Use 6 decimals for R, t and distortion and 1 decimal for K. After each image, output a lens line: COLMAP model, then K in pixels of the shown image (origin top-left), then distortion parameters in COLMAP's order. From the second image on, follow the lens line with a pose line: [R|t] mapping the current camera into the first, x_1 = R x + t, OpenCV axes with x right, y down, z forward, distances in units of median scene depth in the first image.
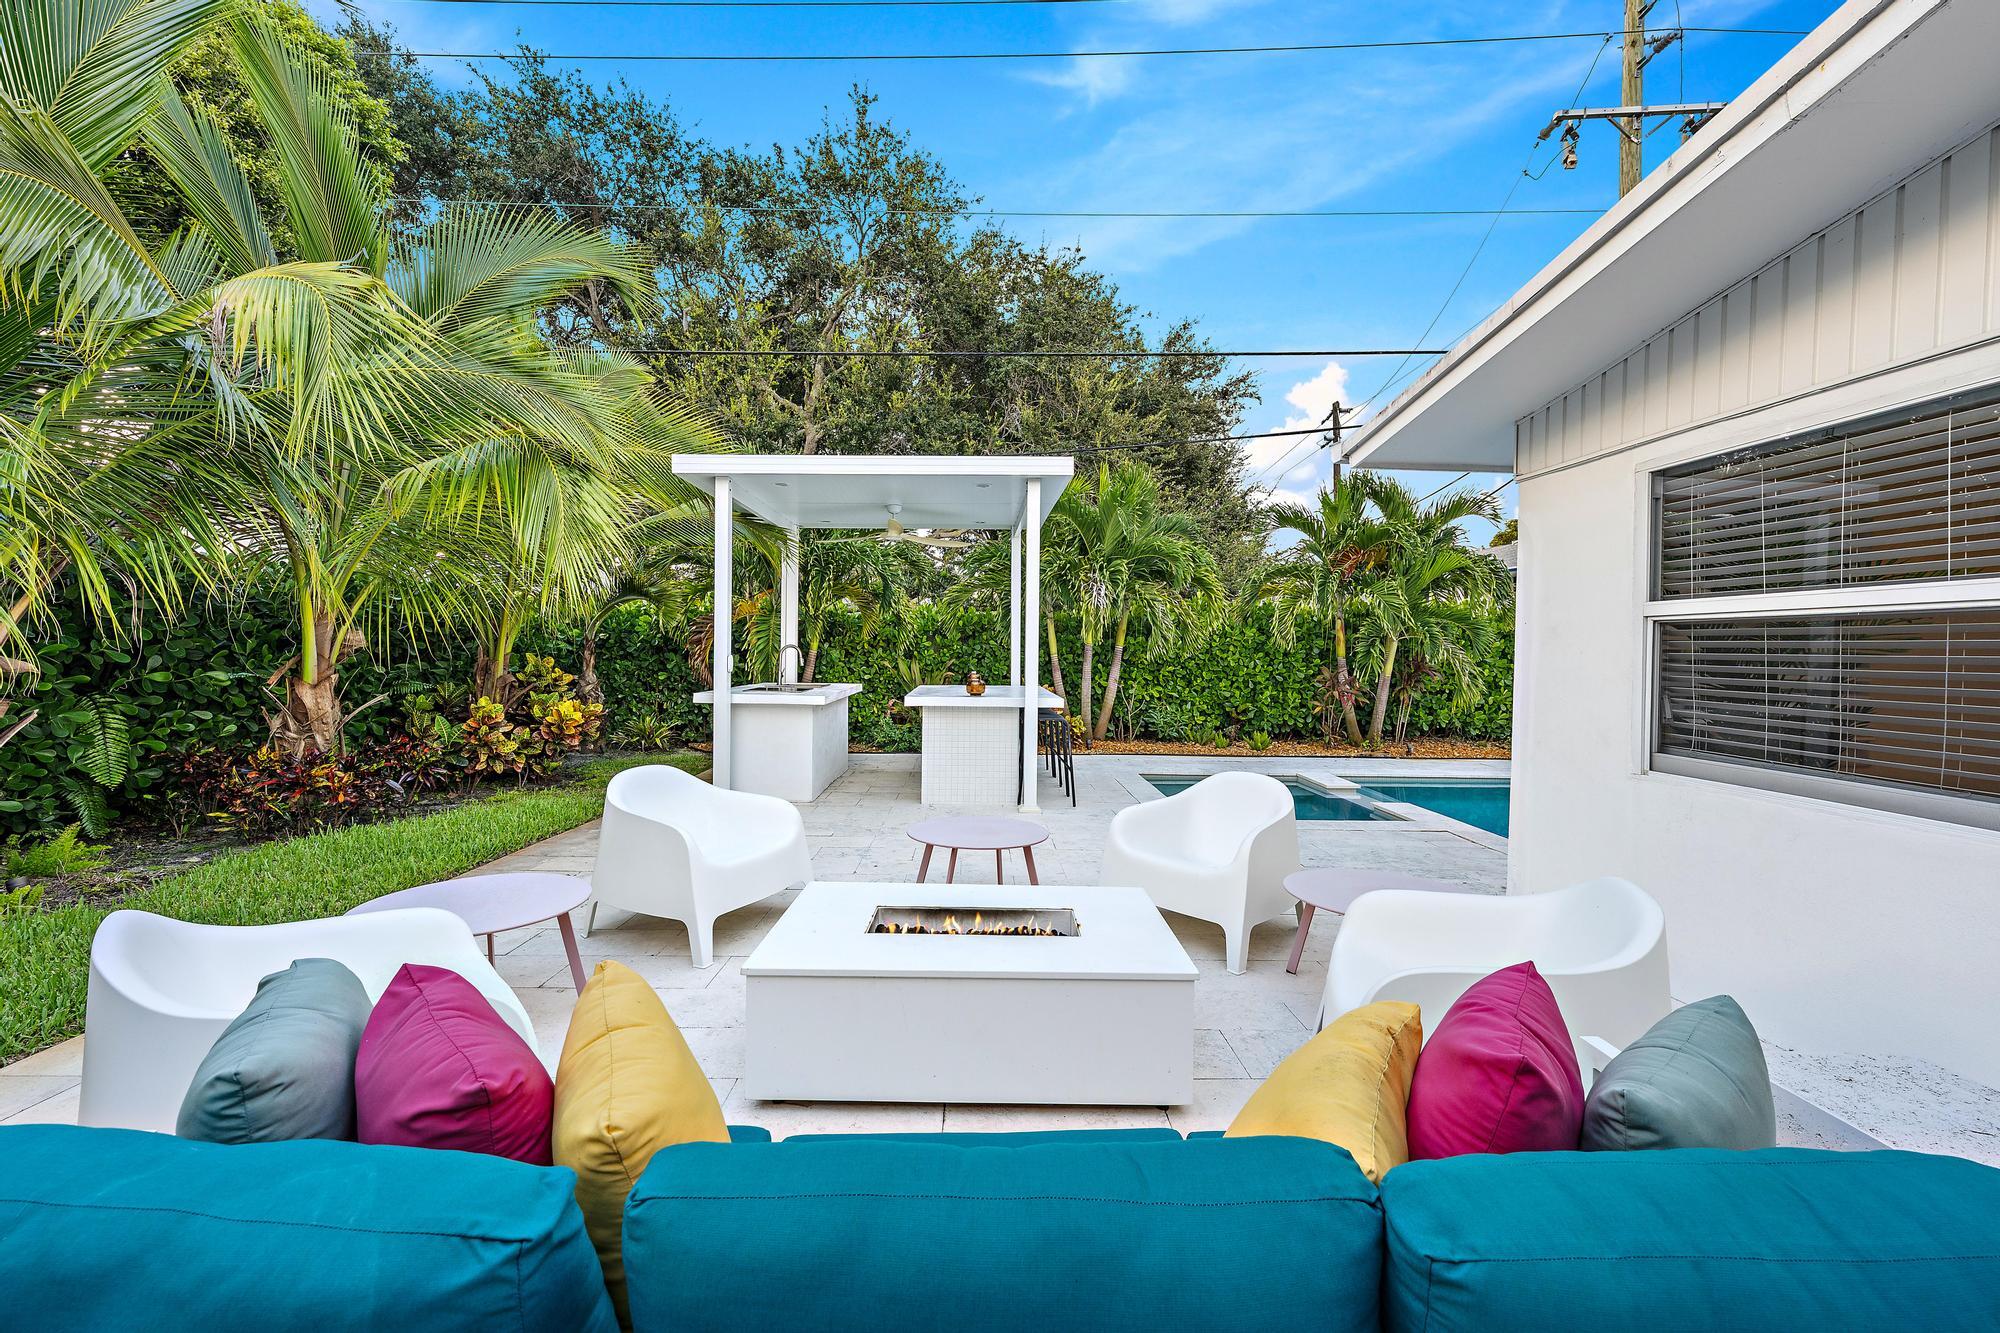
lens RADIAL K [[779.1, 0, 996.9], [0, 779.1, 660.0], [0, 0, 1]] dist [0.002562, 0.000247]
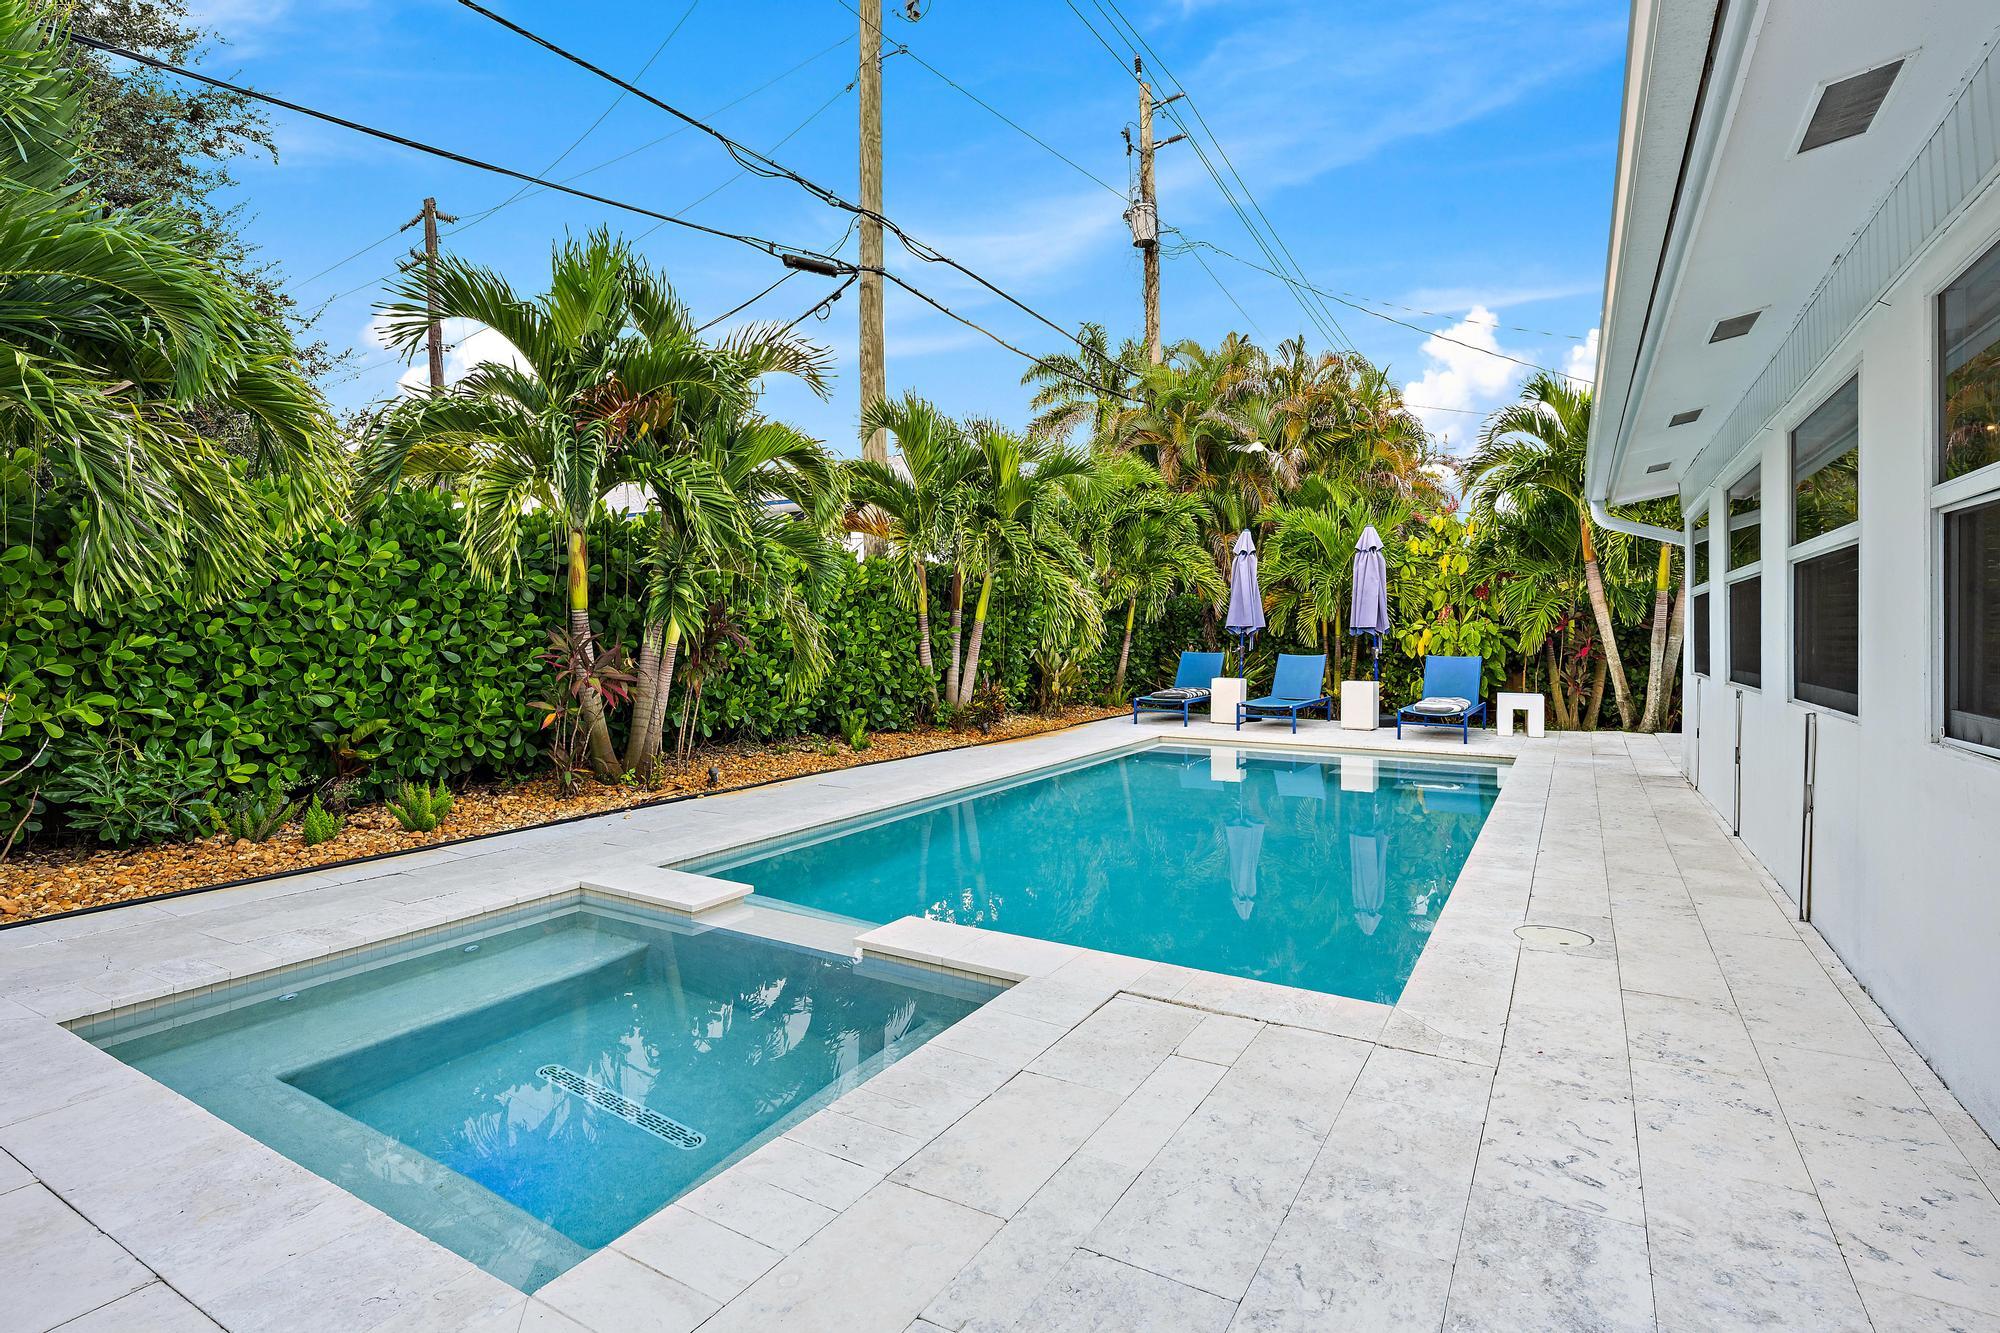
lens RADIAL K [[970.9, 0, 1012.7], [0, 970.9, 630.1], [0, 0, 1]] dist [-0.003863, -0.000173]
pose [[0.525570, -0.015915, 0.850601, 0.056426], [0.017884, 0.999811, 0.007657, 0.009655], [-0.850562, 0.011188, 0.525756, 0.432236]]
